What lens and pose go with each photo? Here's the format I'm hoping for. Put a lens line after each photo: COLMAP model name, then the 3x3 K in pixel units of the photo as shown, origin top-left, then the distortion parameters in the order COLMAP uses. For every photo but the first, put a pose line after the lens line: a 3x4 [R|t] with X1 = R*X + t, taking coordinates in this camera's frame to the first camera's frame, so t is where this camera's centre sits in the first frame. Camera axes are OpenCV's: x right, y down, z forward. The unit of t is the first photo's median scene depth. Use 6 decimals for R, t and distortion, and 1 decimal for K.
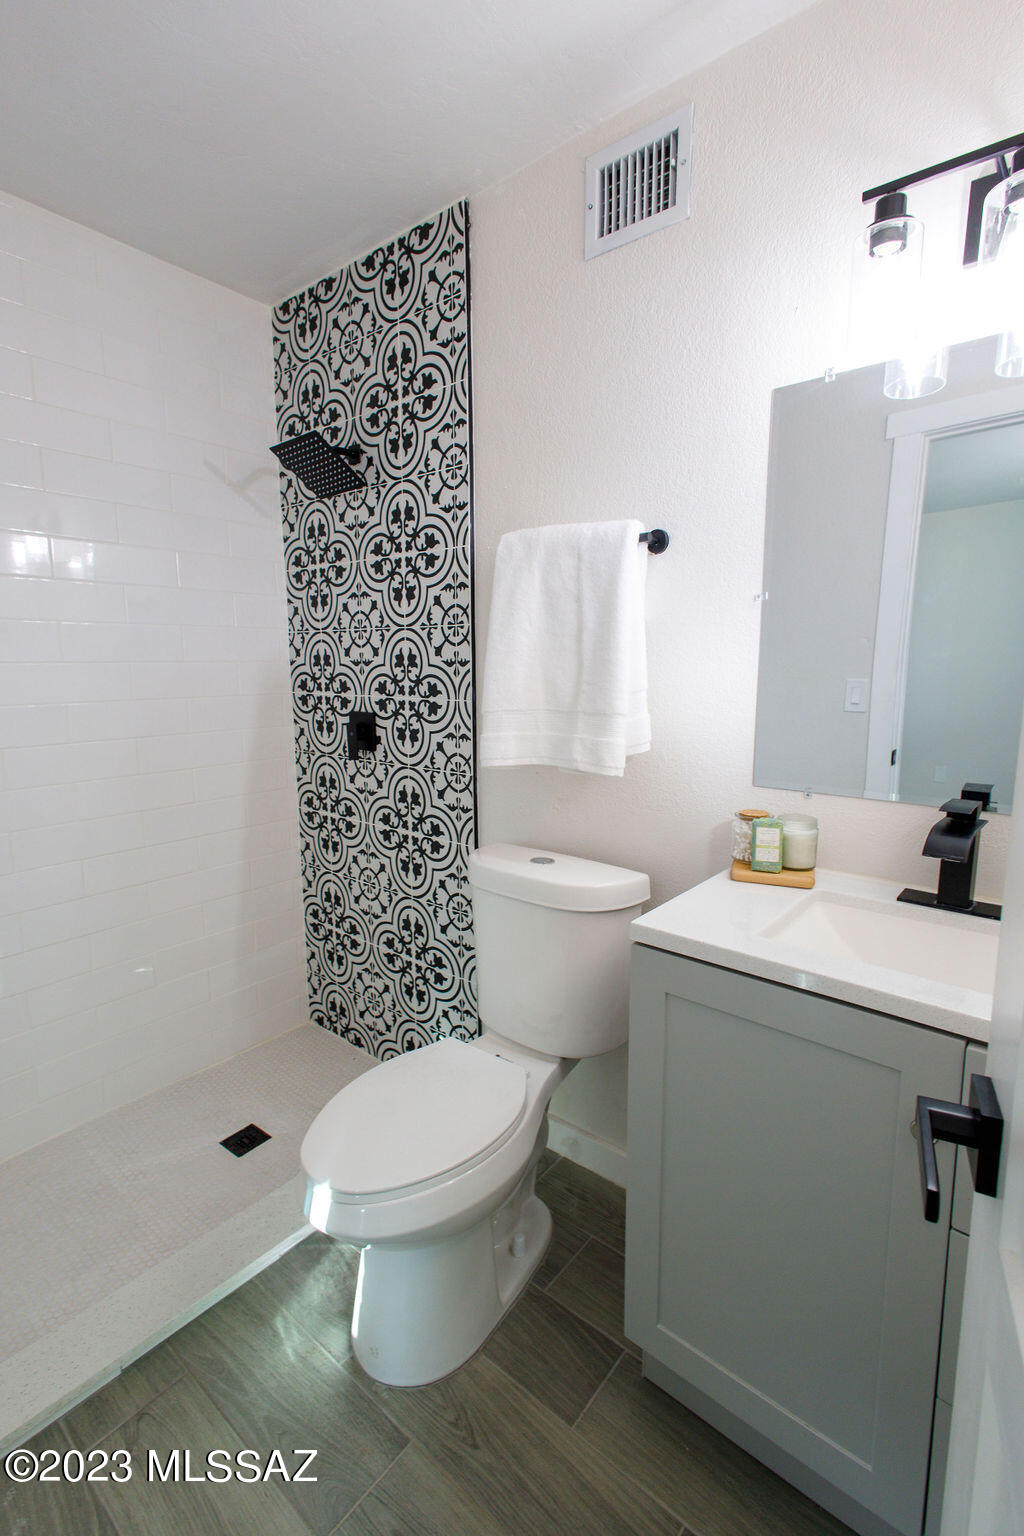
lens RADIAL K [[708.1, 0, 518.5], [0, 708.1, 767.8], [0, 0, 1]] dist [0.000049, -0.002047]
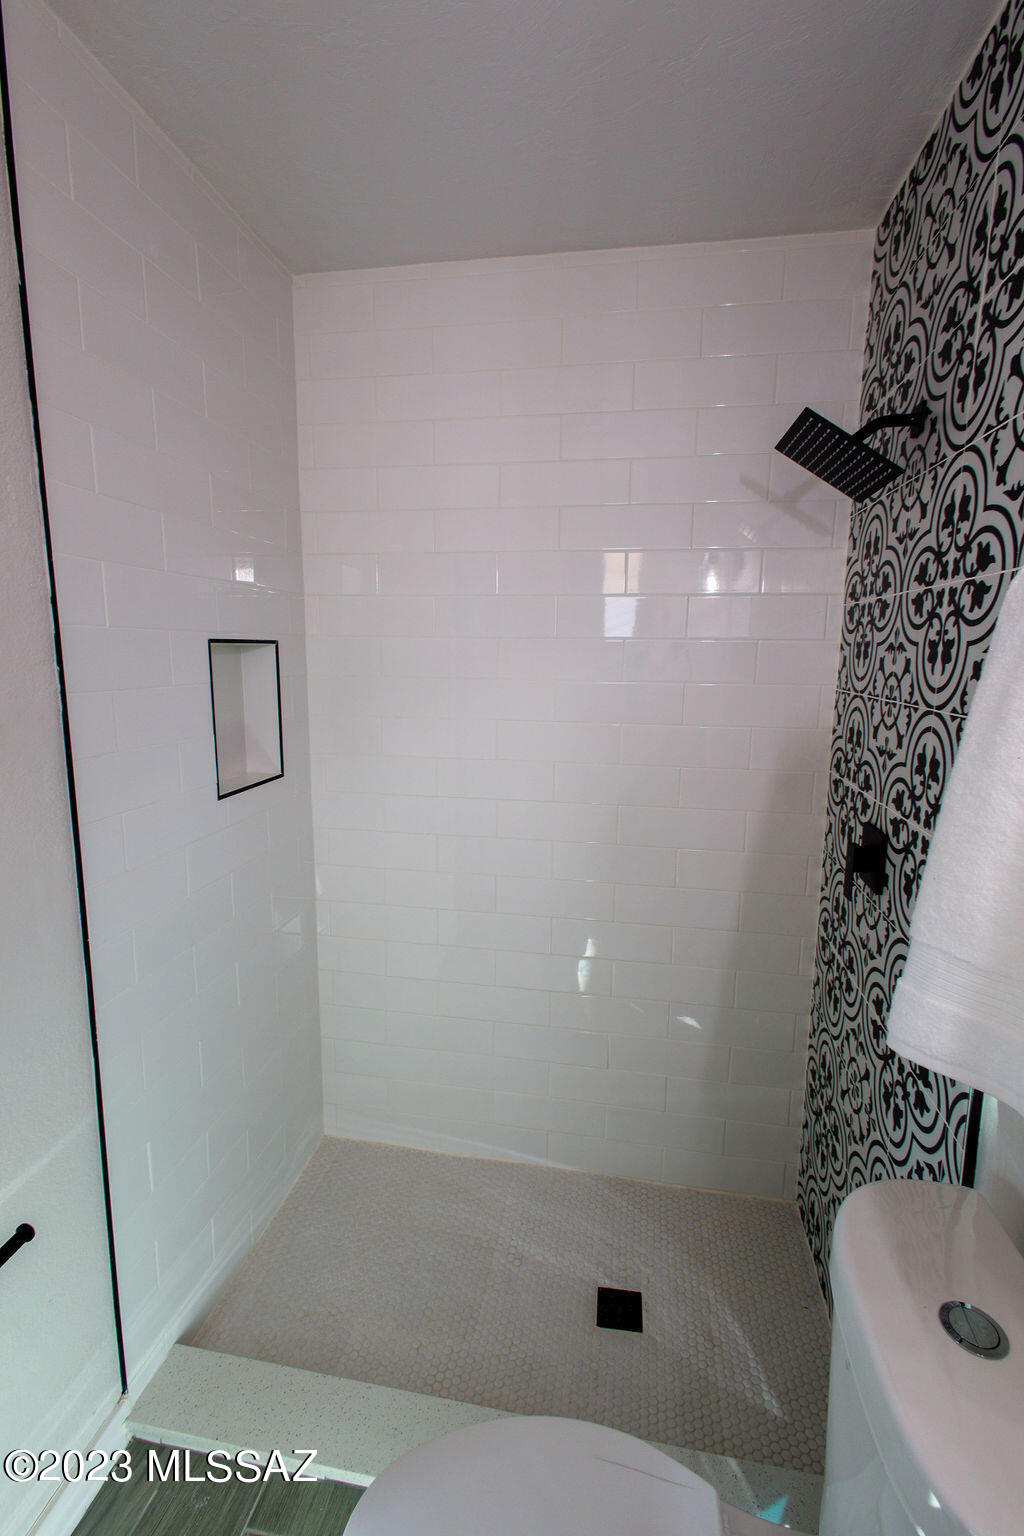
lens RADIAL K [[708.1, 0, 510.0], [0, 708.1, 768.8], [0, 0, 1]] dist [0.000049, -0.002047]
pose [[0.505154, 0.152320, -0.849481, 0.150469], [-0.146363, 0.985164, 0.089612, -0.145378], [0.850527, 0.079065, 0.519954, 0.397022]]
